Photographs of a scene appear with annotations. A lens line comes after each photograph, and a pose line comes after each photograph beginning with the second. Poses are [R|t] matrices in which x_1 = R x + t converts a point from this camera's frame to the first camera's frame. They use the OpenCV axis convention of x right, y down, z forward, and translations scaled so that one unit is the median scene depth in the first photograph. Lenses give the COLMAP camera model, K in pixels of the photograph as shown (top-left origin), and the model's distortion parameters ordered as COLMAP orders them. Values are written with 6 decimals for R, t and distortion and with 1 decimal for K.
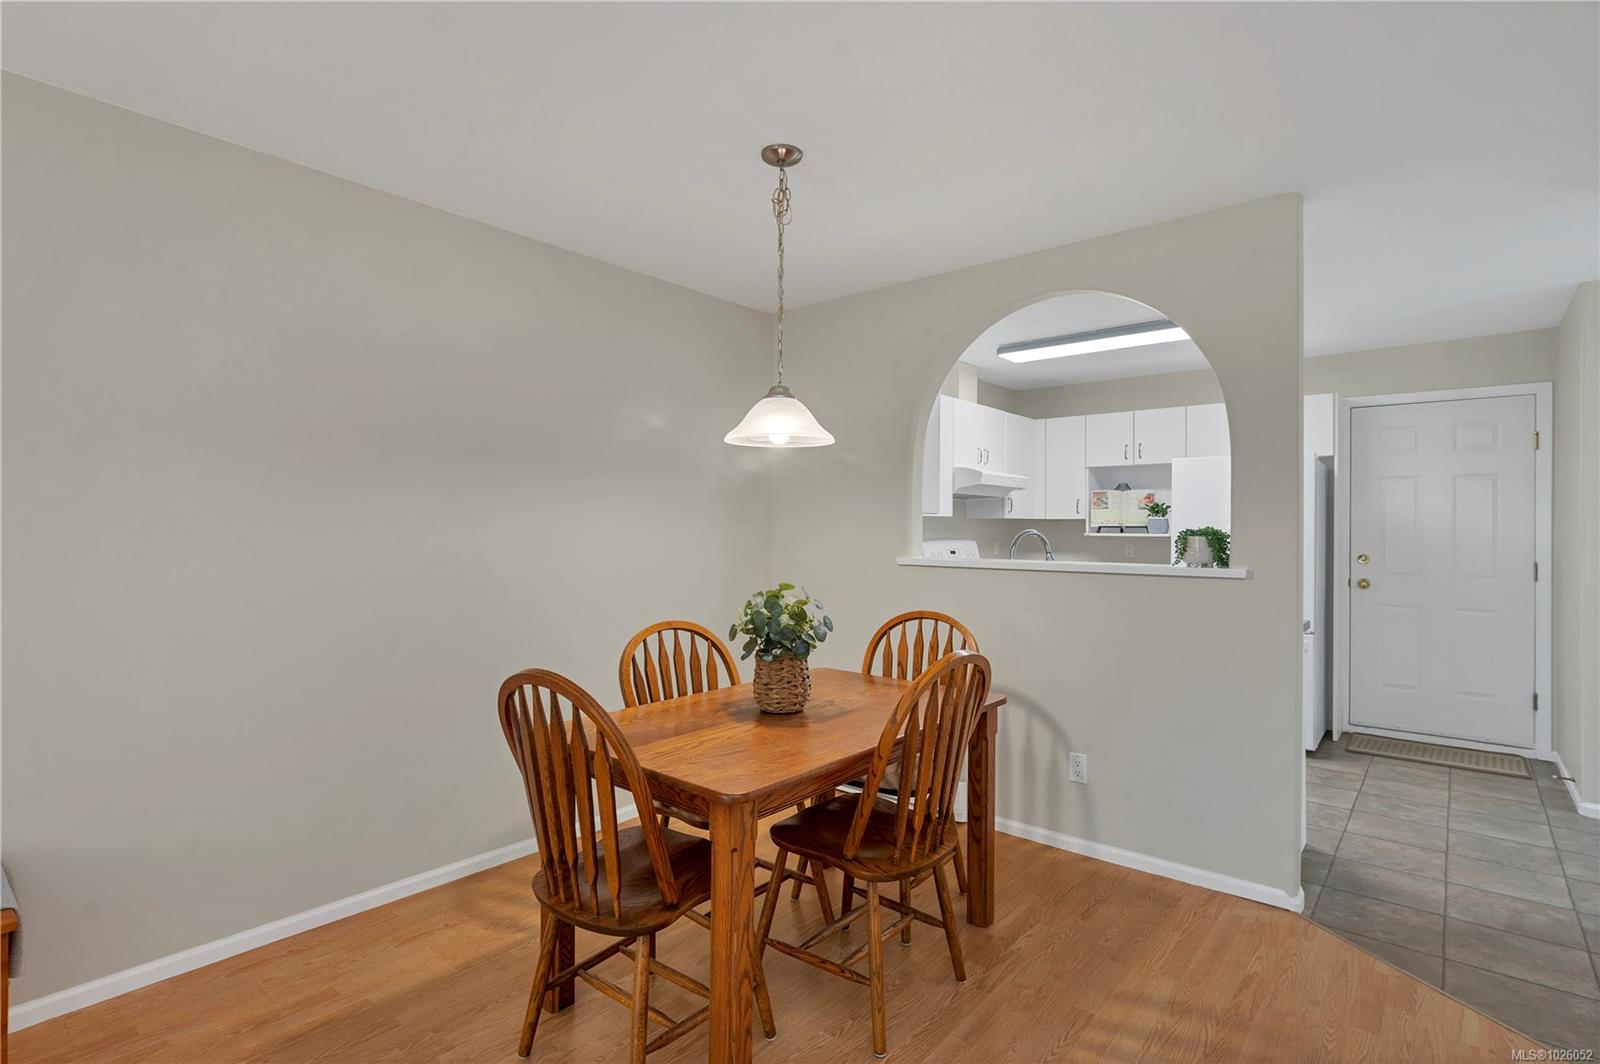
lens RADIAL K [[767.0, 0, 802.0], [0, 767.0, 525.5], [0, 0, 1]] dist [-0.002298, 0.000340]
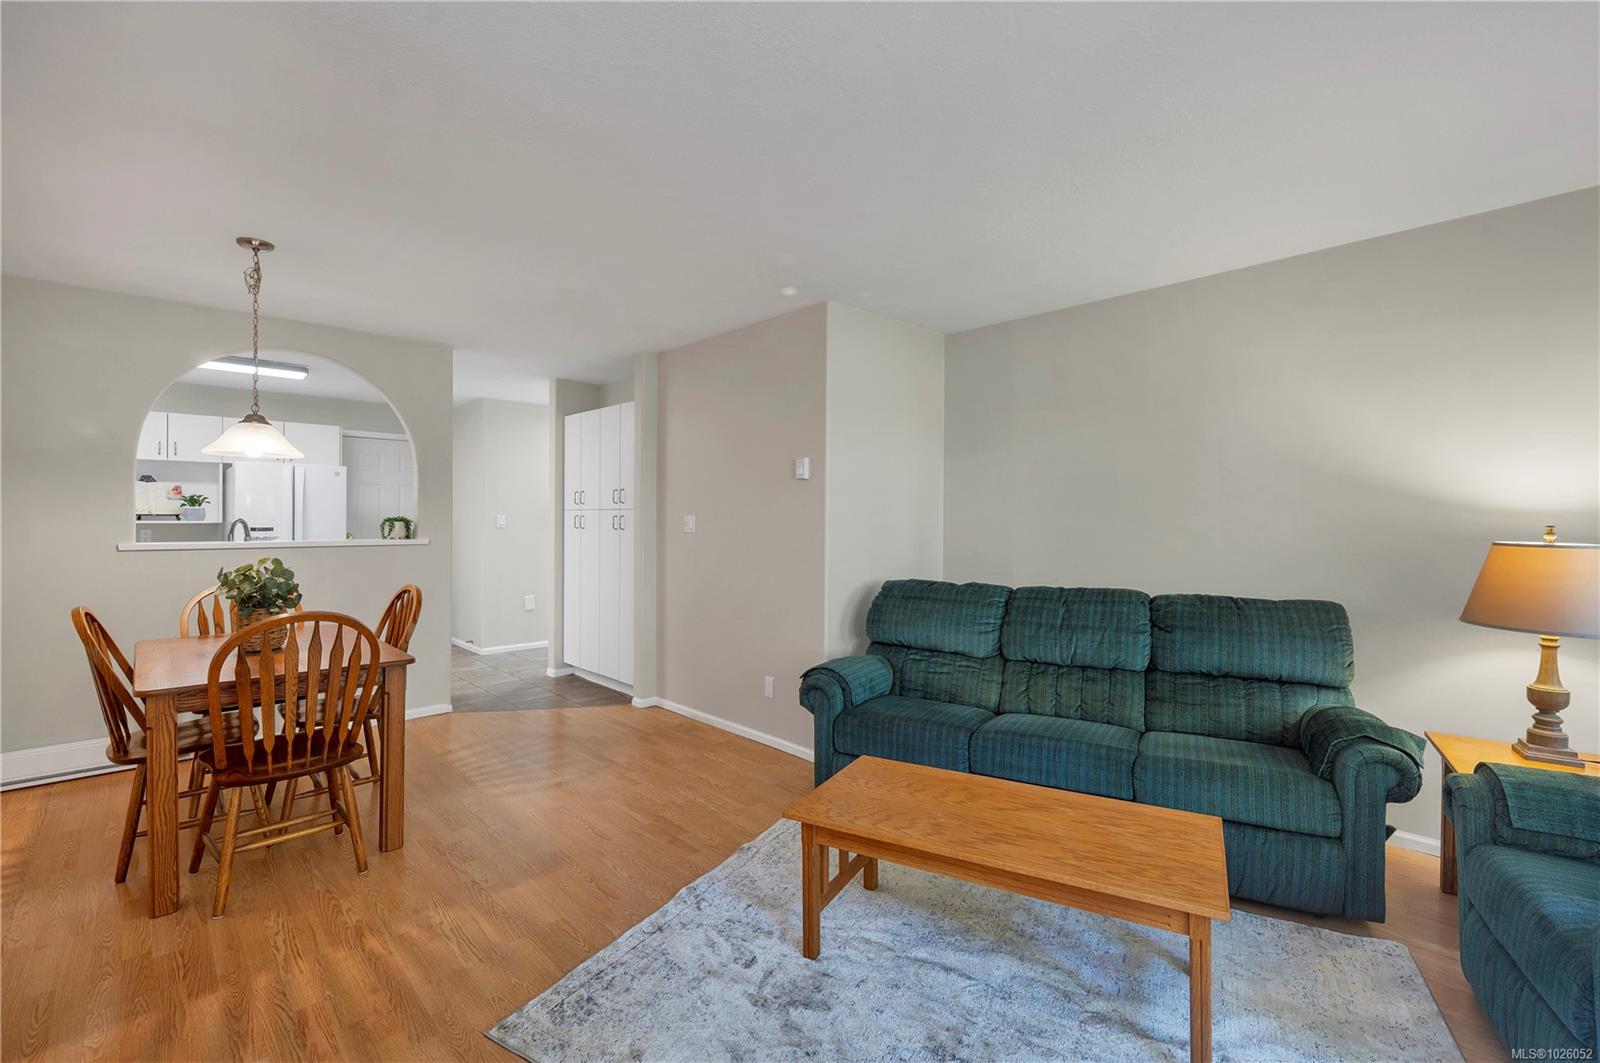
lens RADIAL K [[703.9, 0, 798.6], [0, 703.9, 517.3], [0, 0, 1]] dist [-0.000816, -0.000163]
pose [[0.102546, -0.006318, 0.994708, -0.503775], [-0.003691, 0.999971, 0.006732, -0.005249], [-0.994721, -0.004362, 0.102520, -0.035890]]
